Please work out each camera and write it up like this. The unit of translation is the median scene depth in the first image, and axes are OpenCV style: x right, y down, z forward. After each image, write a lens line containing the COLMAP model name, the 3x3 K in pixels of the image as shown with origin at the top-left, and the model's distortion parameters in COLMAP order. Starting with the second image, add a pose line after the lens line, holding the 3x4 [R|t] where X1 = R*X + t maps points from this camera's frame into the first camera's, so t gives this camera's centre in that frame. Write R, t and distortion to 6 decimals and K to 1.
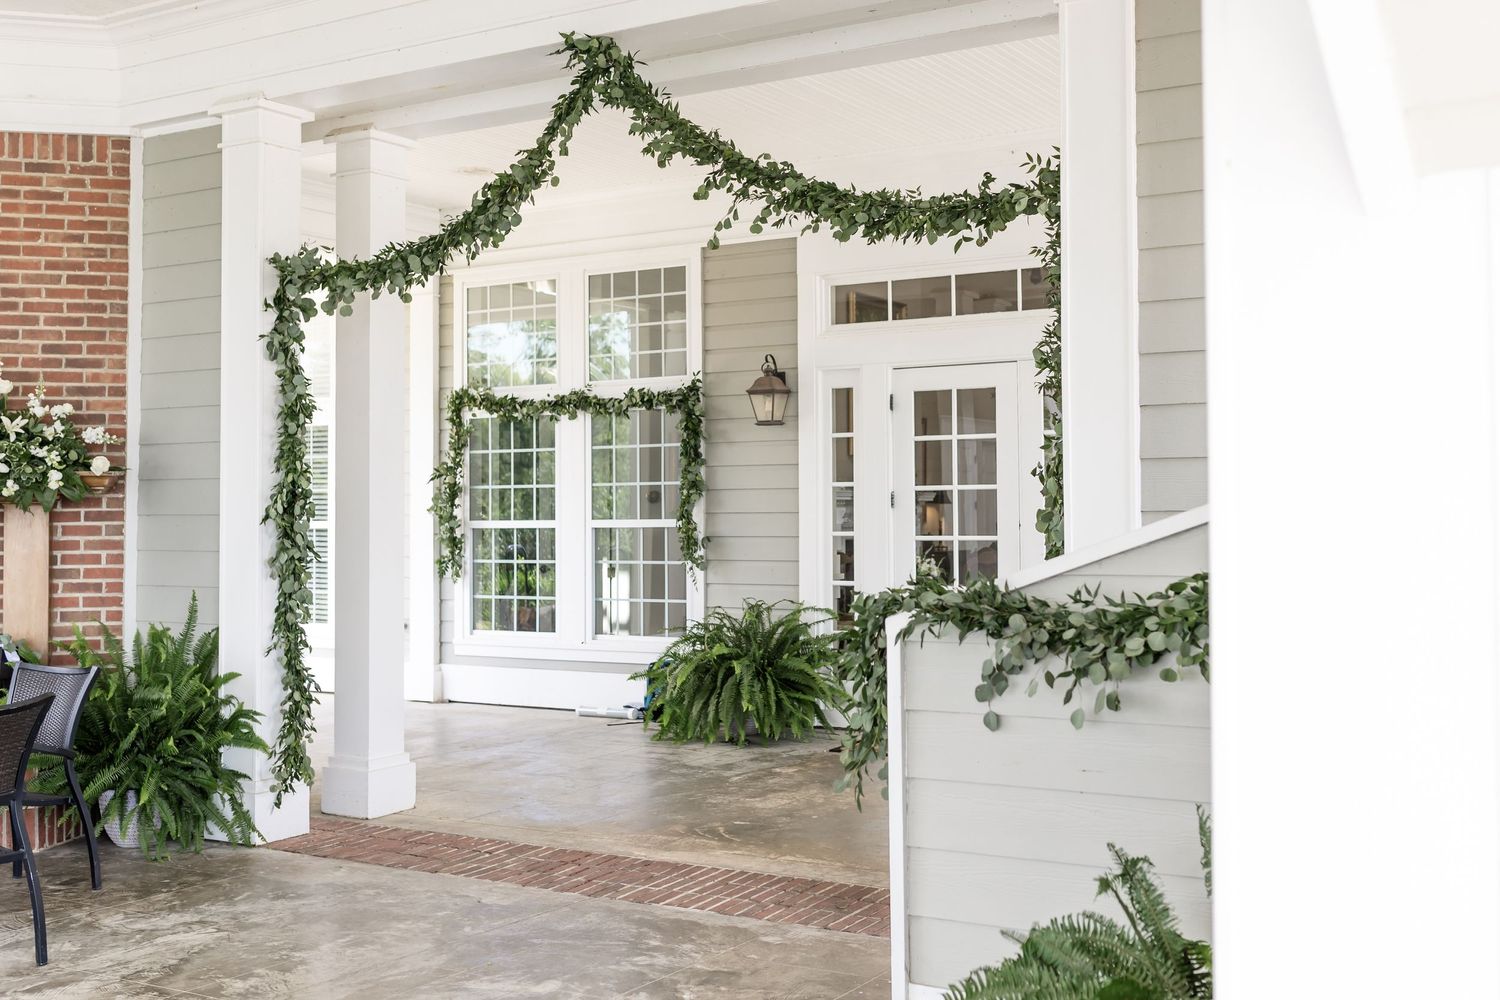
lens RADIAL K [[1514.0, 0, 779.0], [0, 1514.0, 503.4], [0, 0, 1]] dist [0.009496, 0.003171]
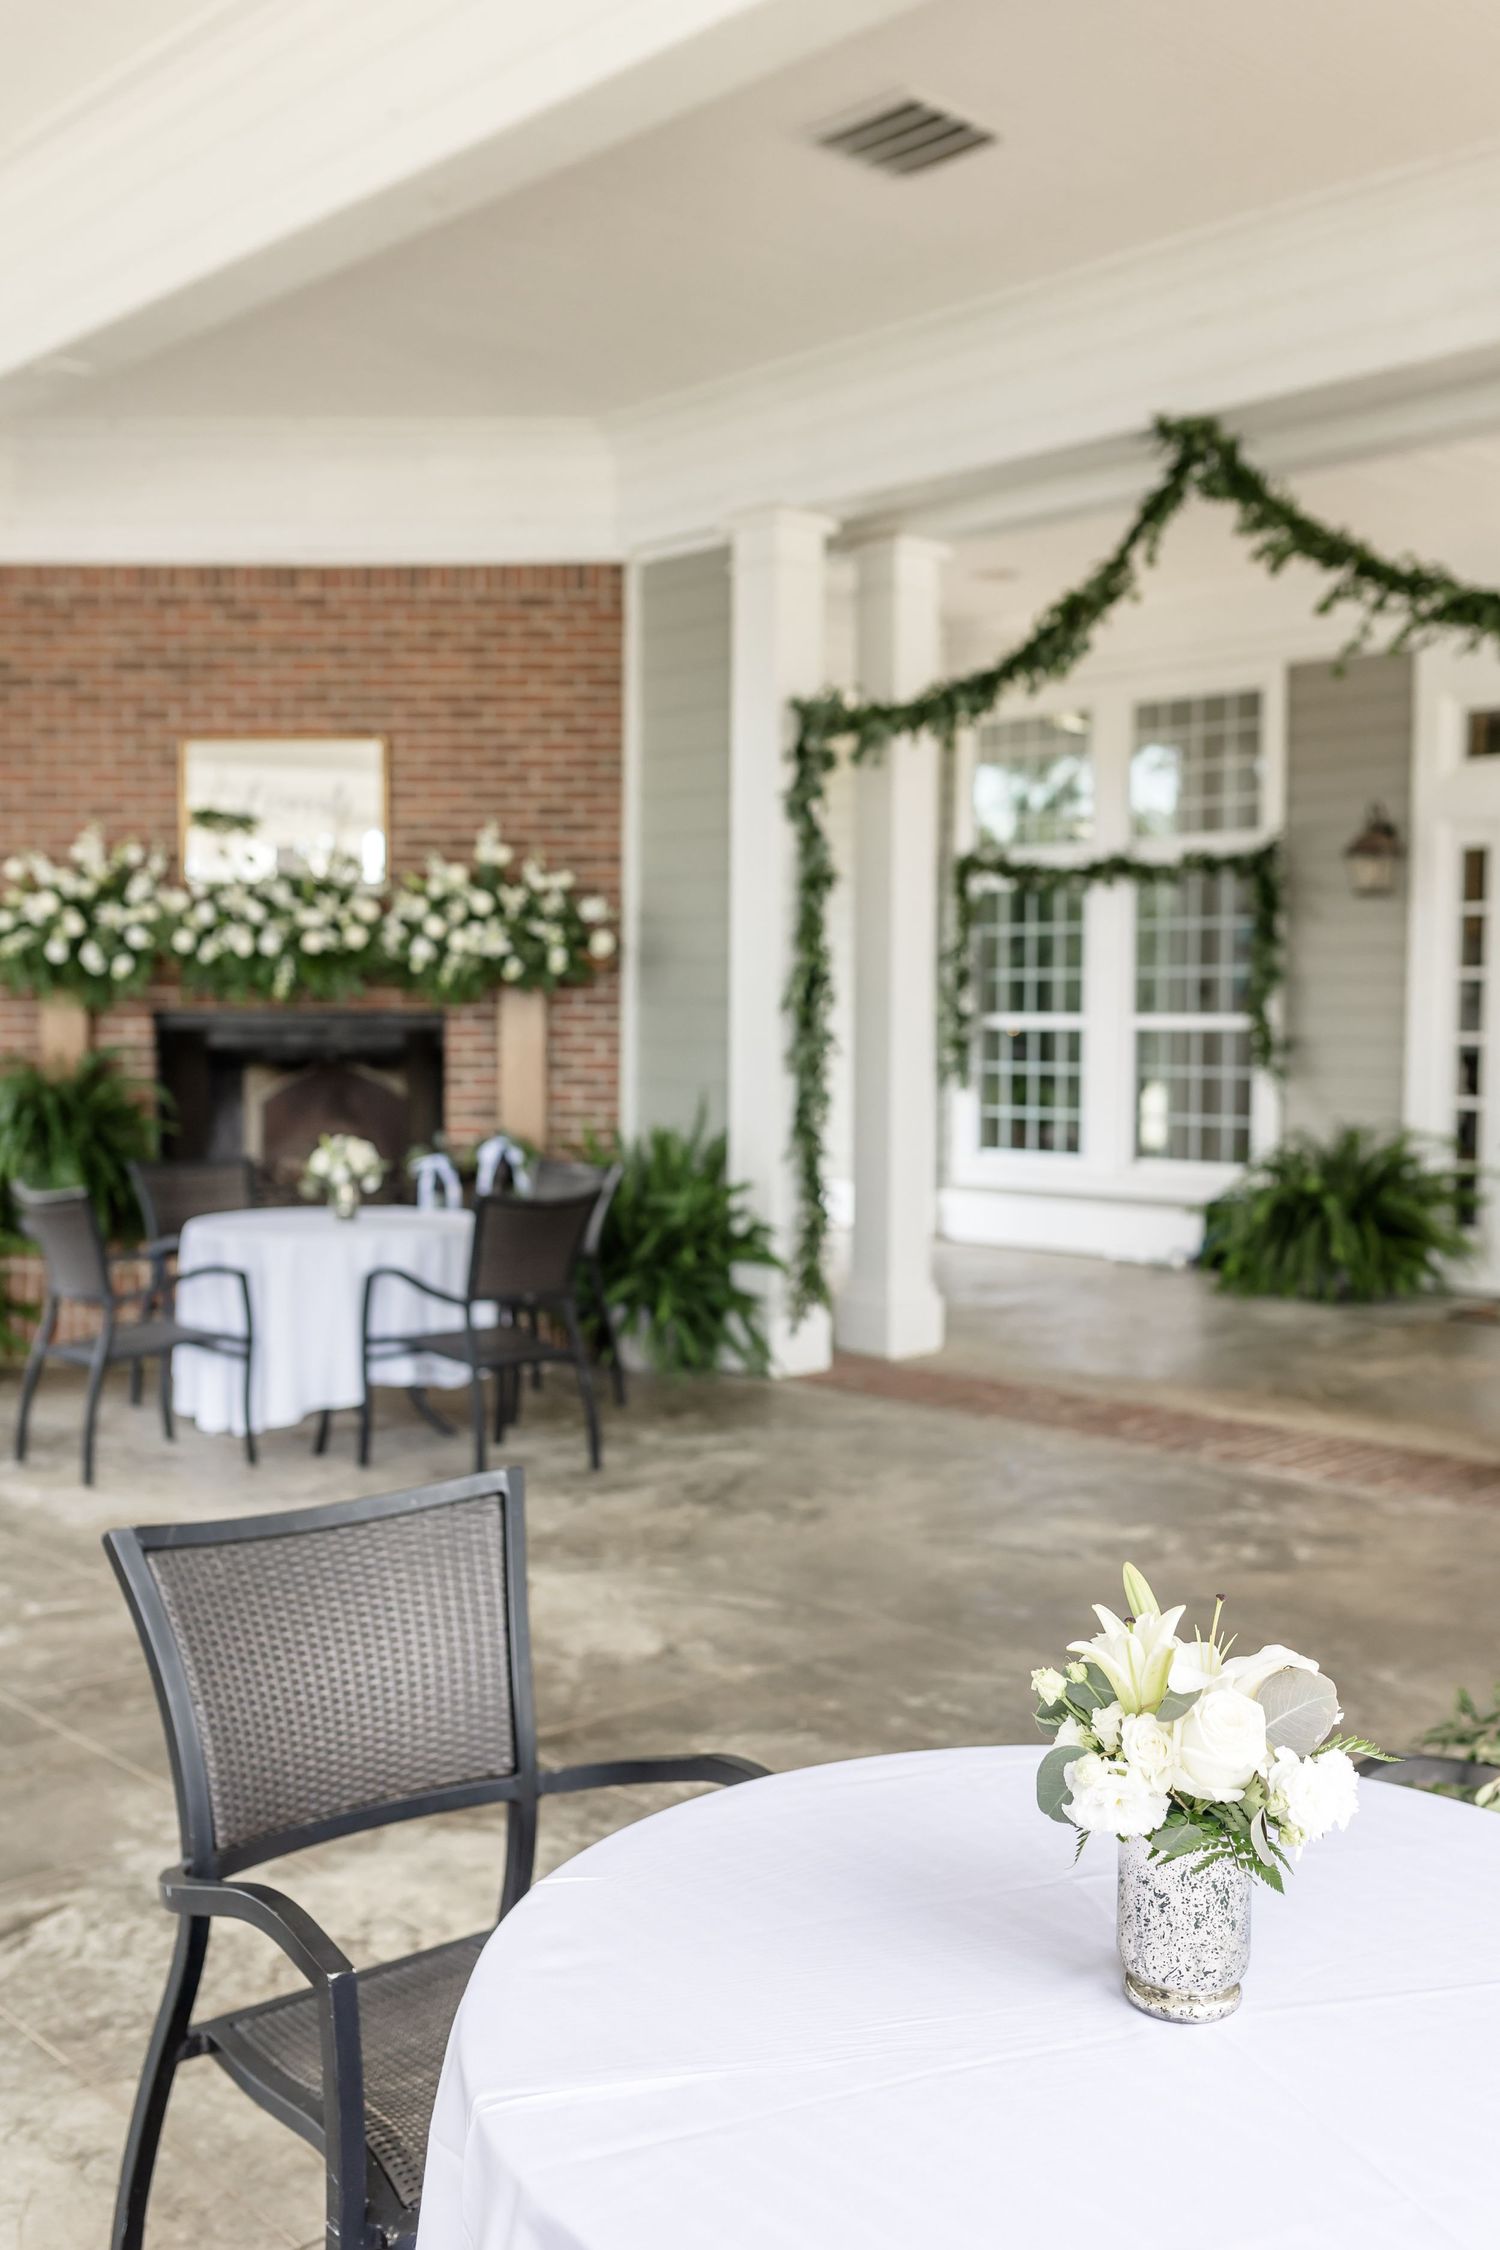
lens RADIAL K [[2062.2, 0, 749.7], [0, 2062.2, 1157.7], [0, 0, 1]] dist [-0.000739, -0.002589]
pose [[0.962964, 0.030804, -0.267864, -0.036665], [-0.010994, 0.997112, 0.075144, 0.007751], [0.269405, -0.069416, 0.960522, -0.137449]]
